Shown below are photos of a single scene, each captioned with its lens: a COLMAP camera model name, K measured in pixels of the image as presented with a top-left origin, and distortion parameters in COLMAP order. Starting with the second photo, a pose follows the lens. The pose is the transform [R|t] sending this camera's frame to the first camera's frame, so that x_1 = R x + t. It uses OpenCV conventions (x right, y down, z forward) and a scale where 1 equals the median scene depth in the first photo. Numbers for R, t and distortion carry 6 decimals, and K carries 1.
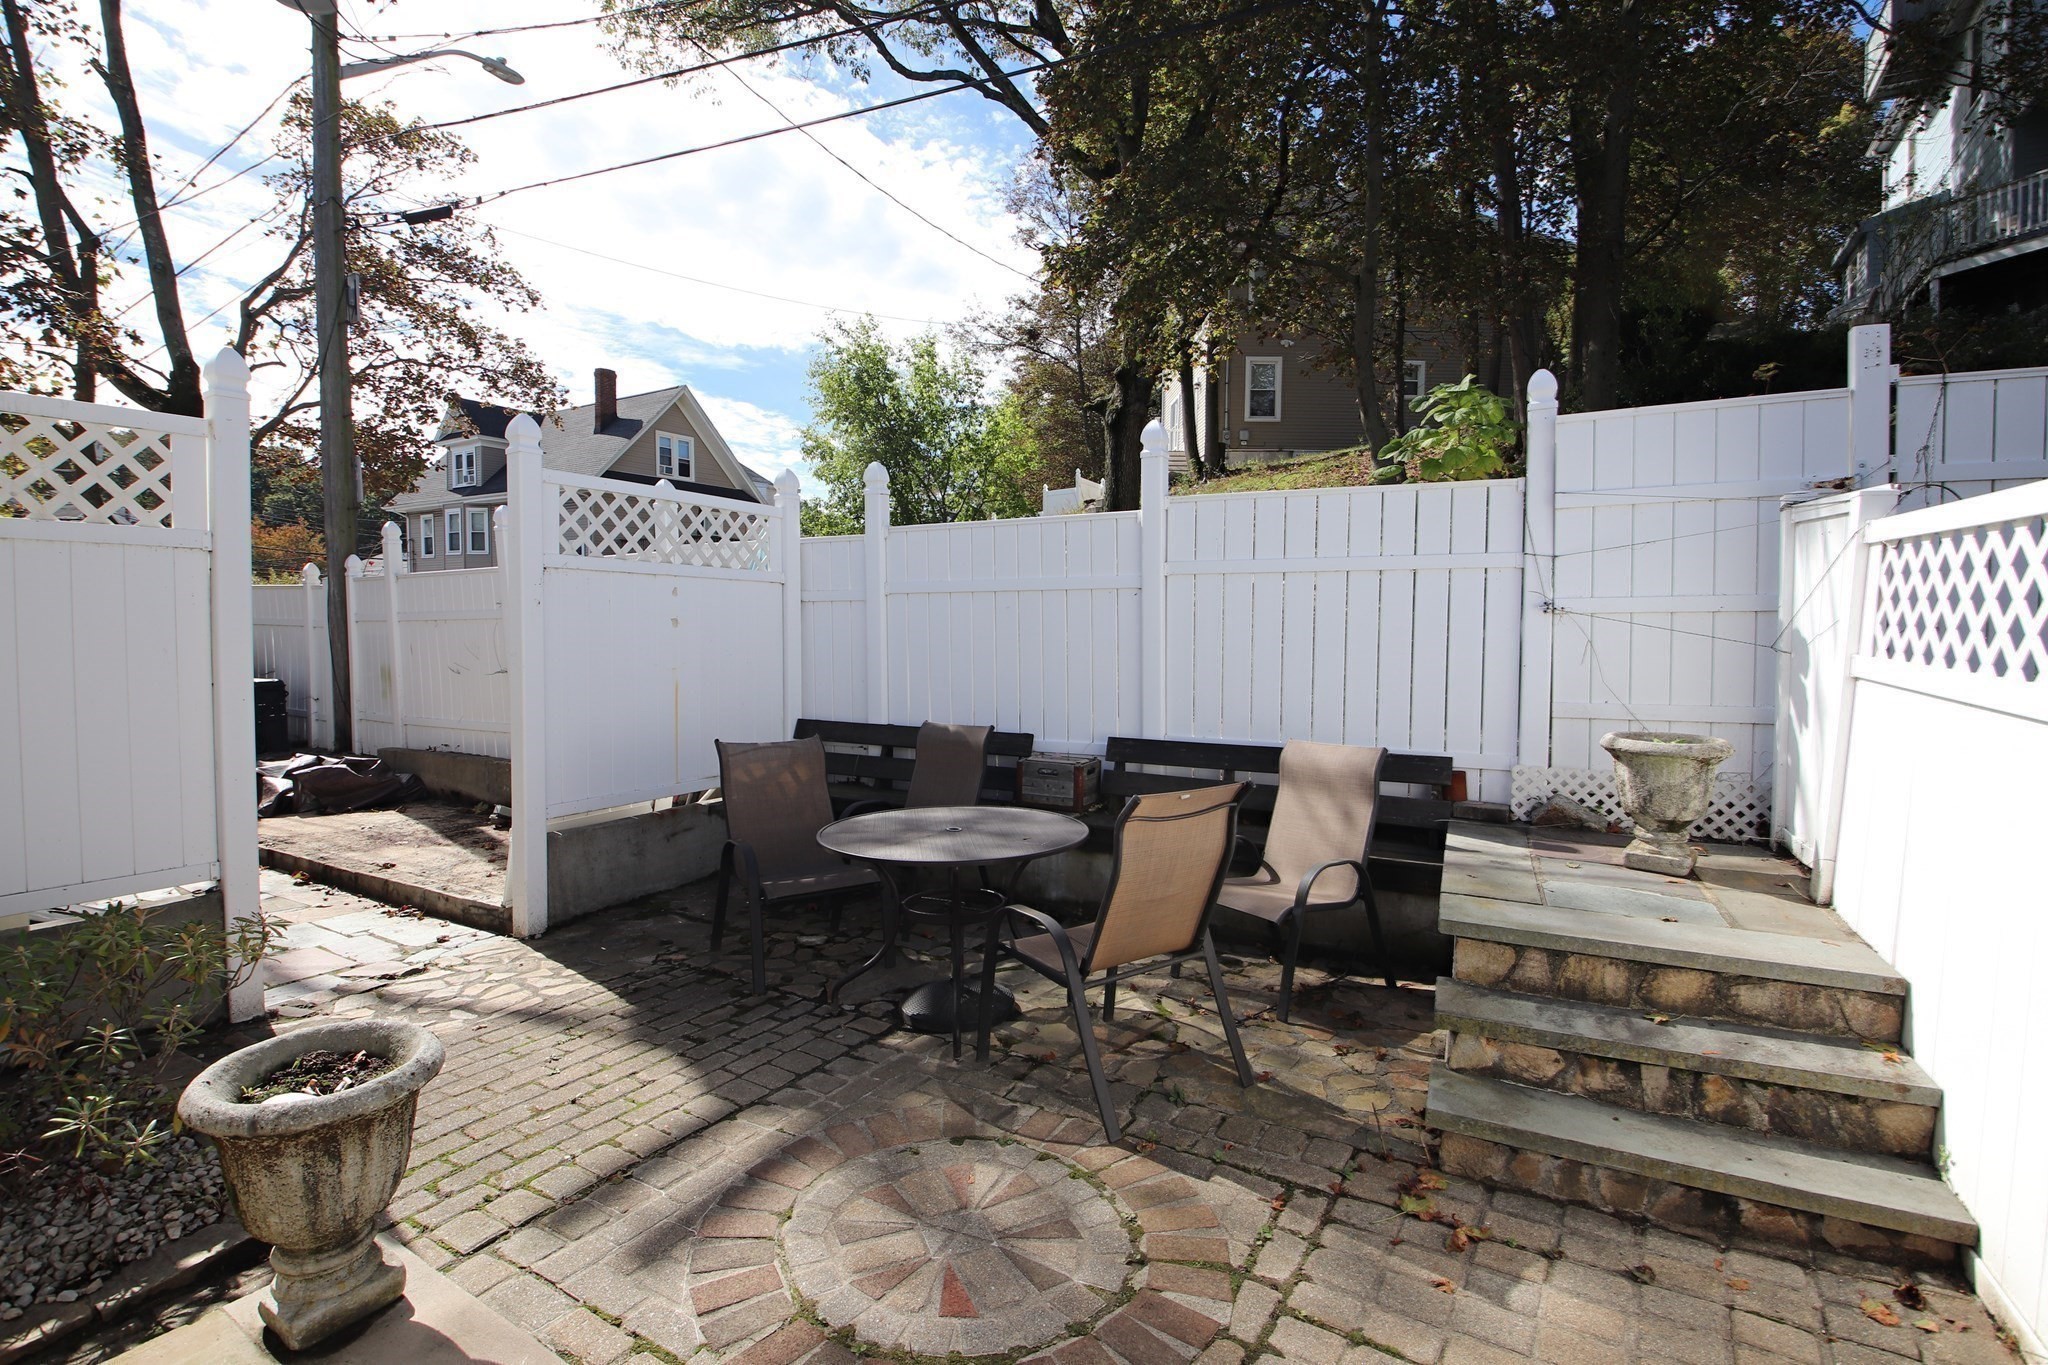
lens RADIAL K [[988.5, 0, 1024.0], [0, 988.5, 682.5], [0, 0, 1]] dist [-0.003201, -0.000321]
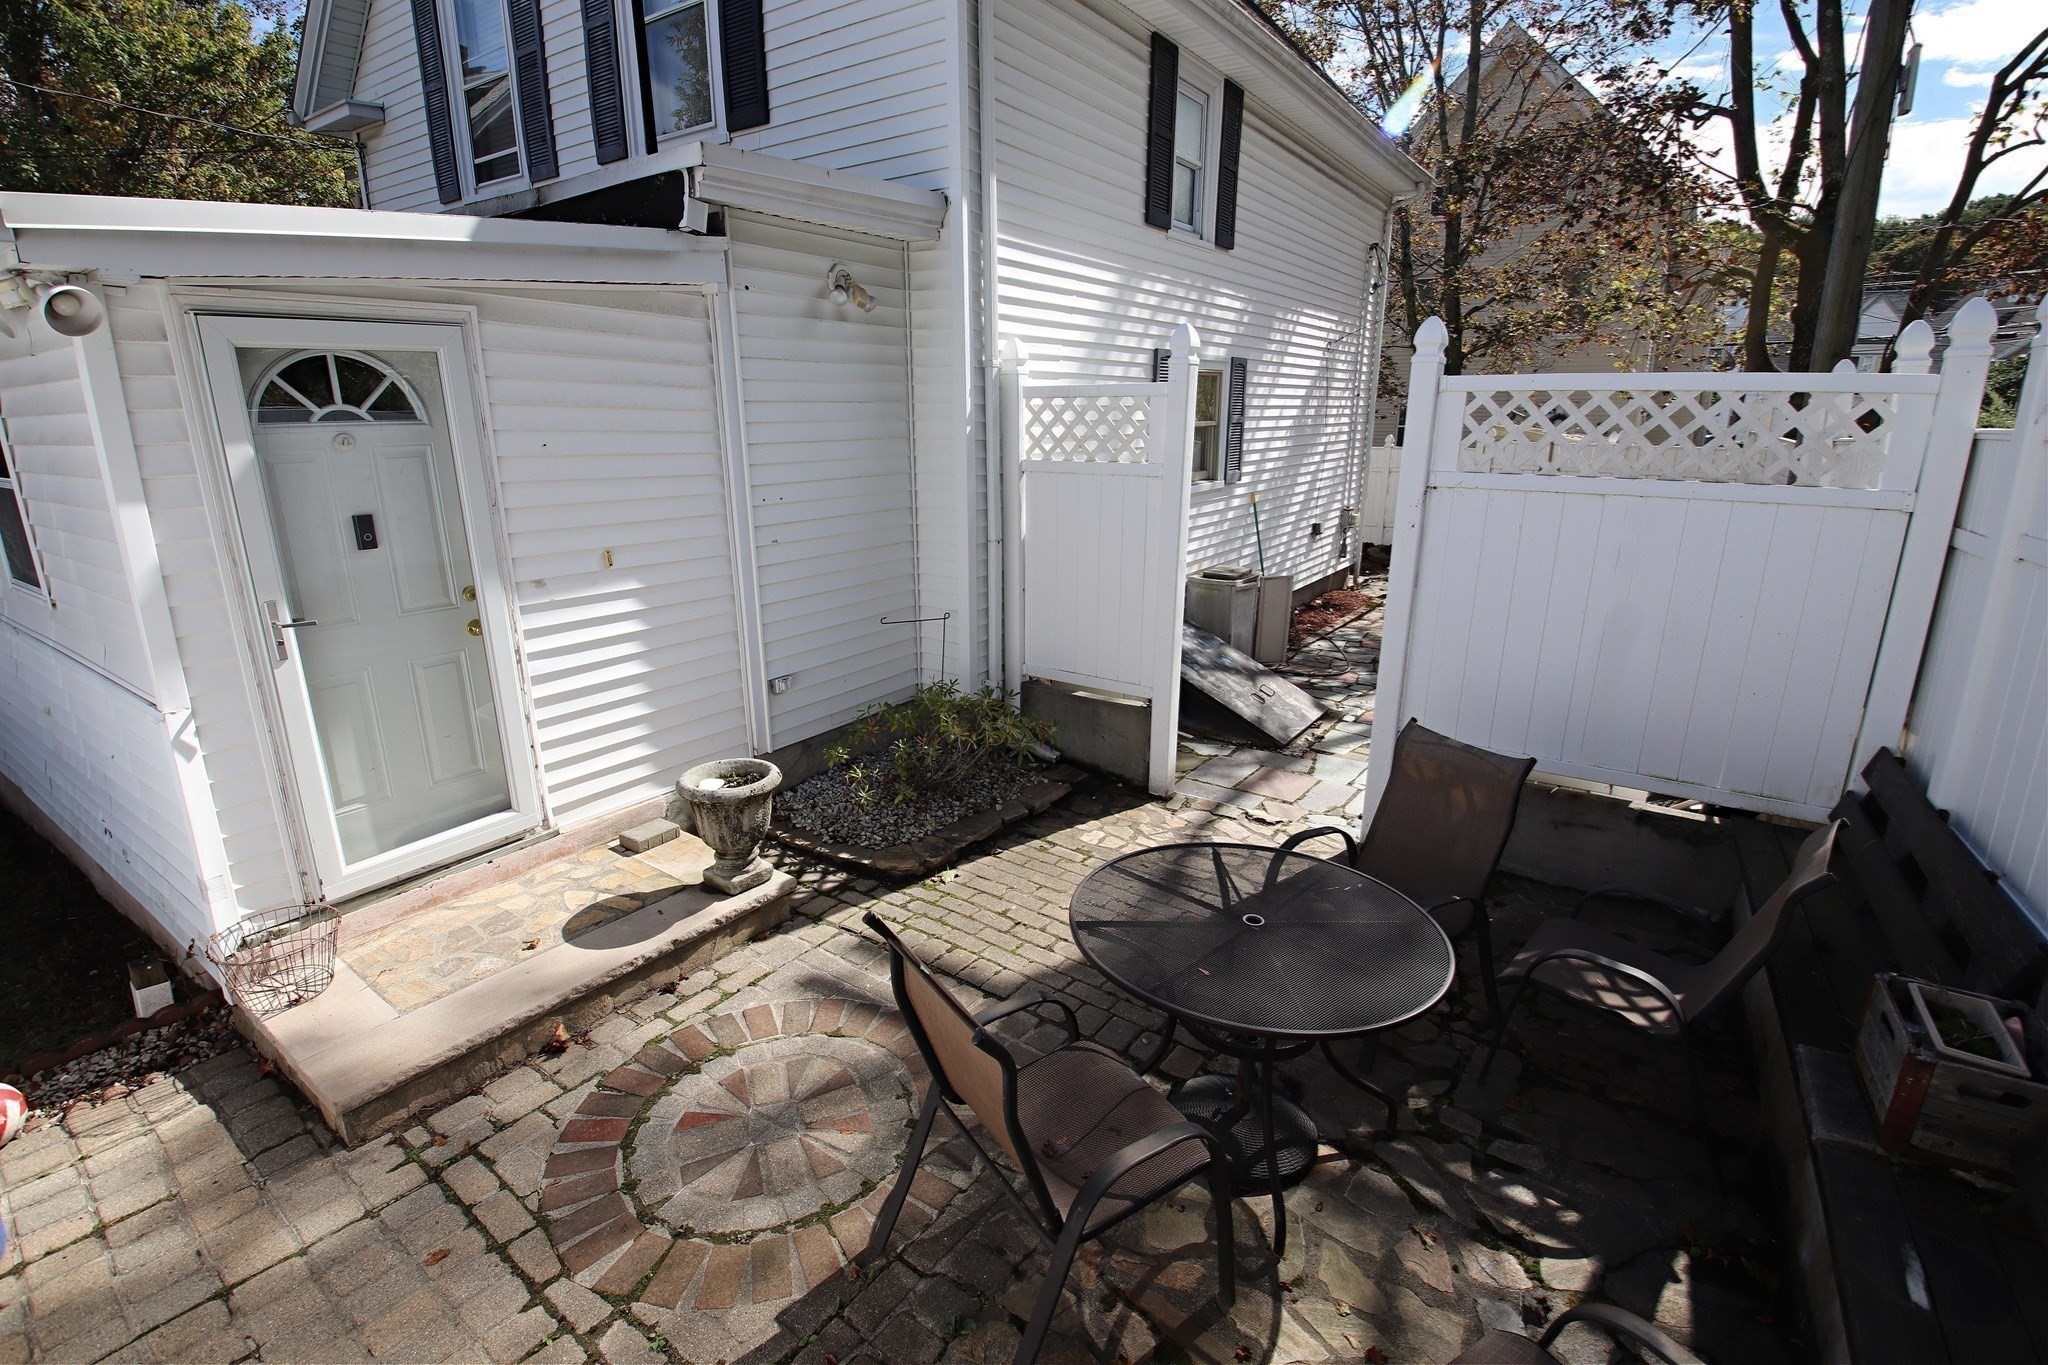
lens RADIAL K [[978.2, 0, 1024.0], [0, 978.2, 682.5], [0, 0, 1]] dist [-0.003900, -0.013561]
pose [[-0.097411, 0.261129, -0.960376, 0.194102], [-0.053176, 0.962222, 0.267024, -0.066020], [0.993823, 0.077080, -0.079846, 0.283232]]
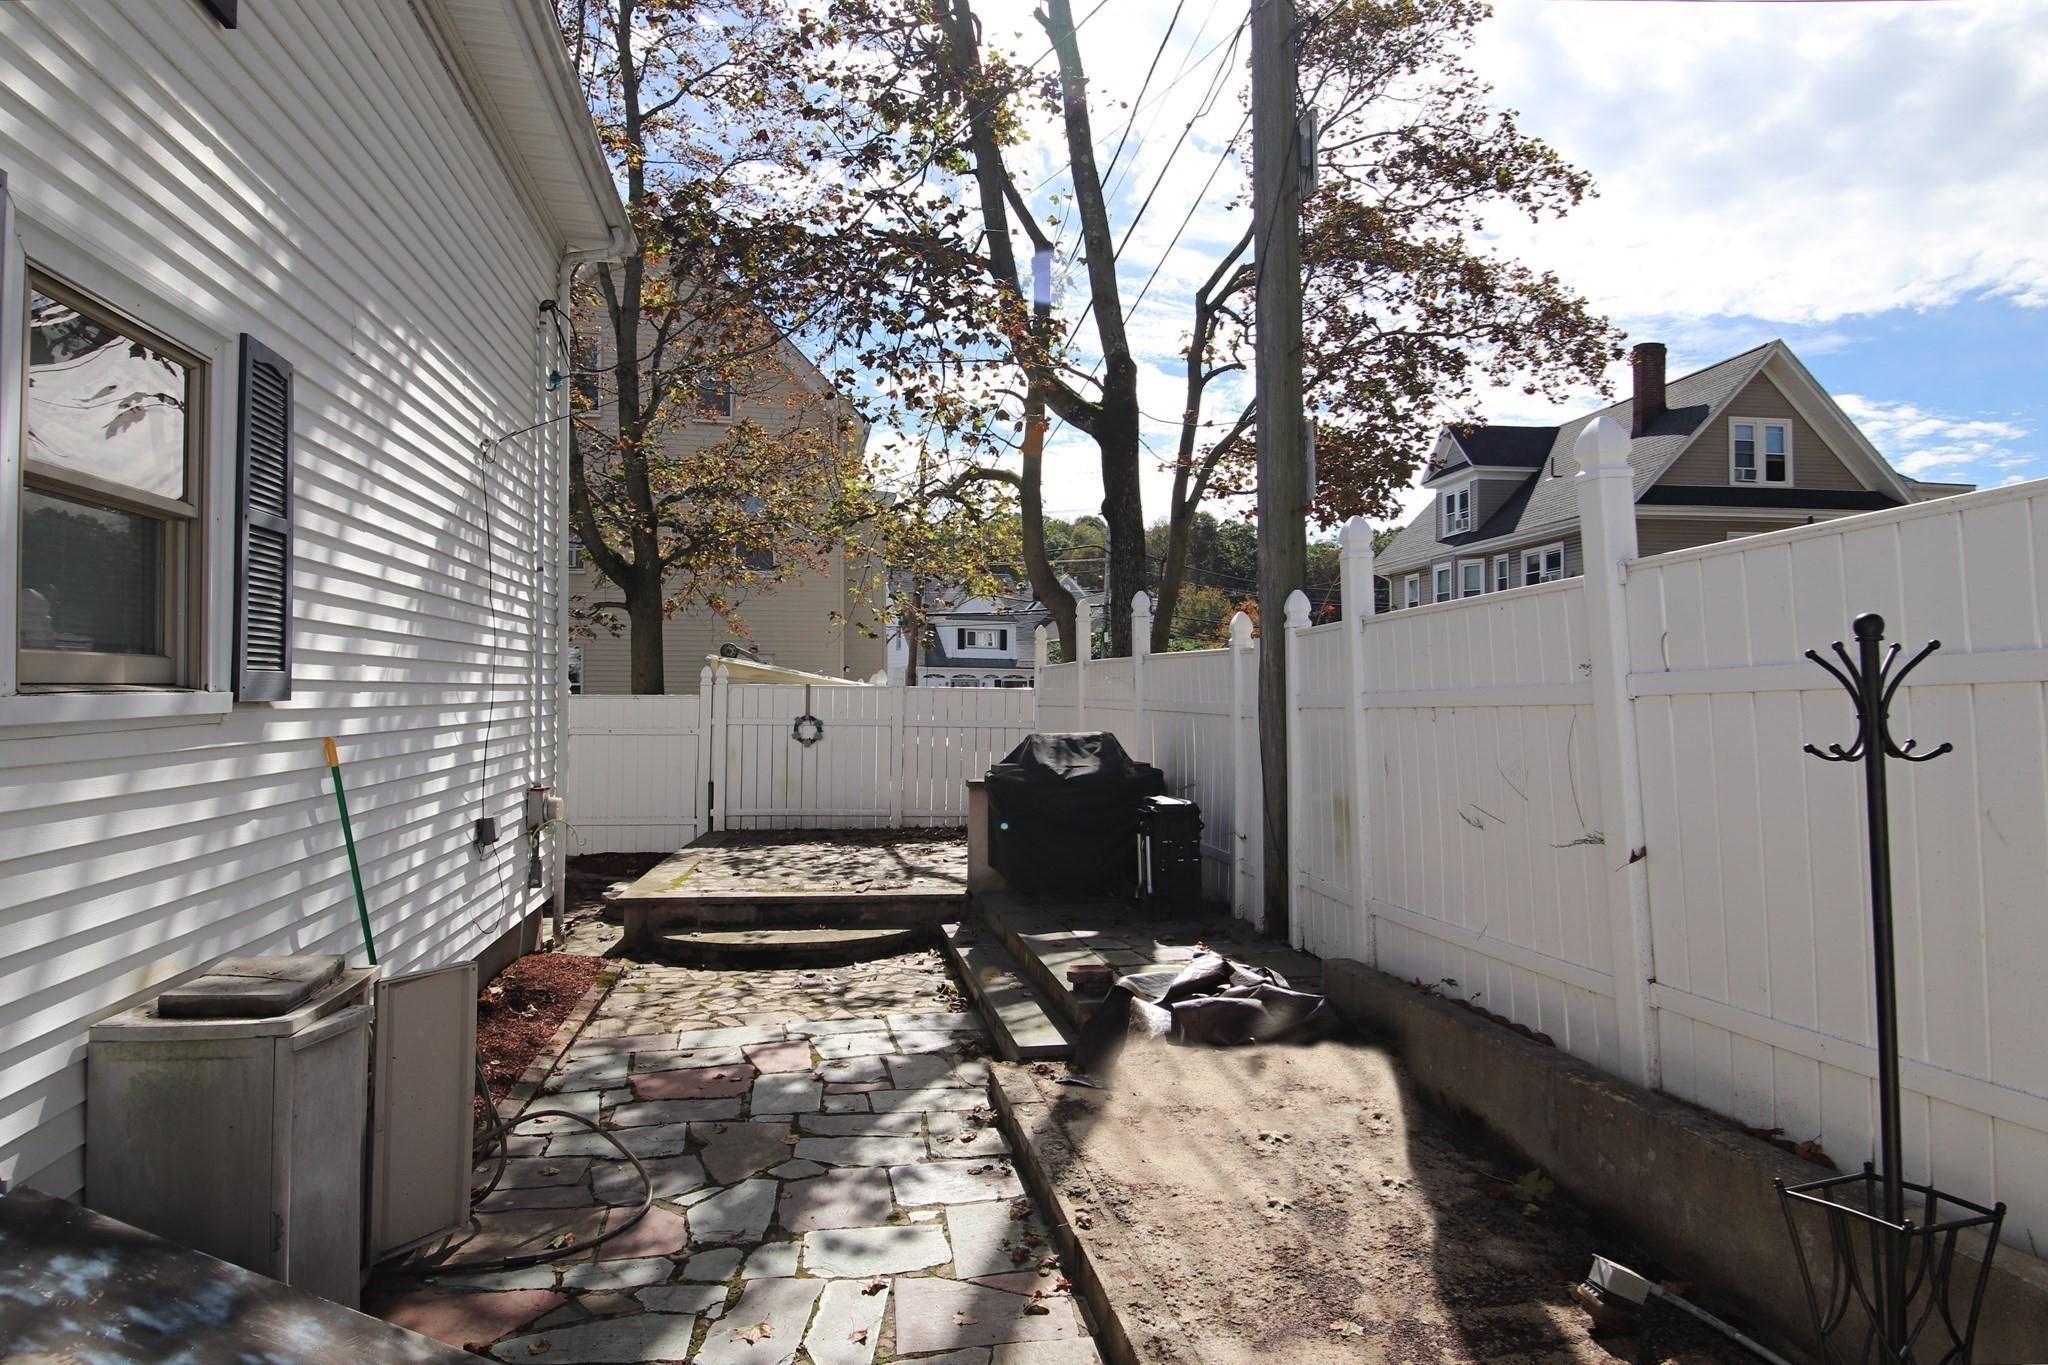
lens RADIAL K [[1134.0, 0, 967.9], [0, 1134.0, 683.5], [0, 0, 1]] dist [-0.011989, -0.000997]
pose [[0.610427, -0.021241, -0.791787, -0.204166], [-0.041883, 0.997376, -0.059046, -0.021608], [0.790964, 0.069205, 0.607936, 0.332860]]
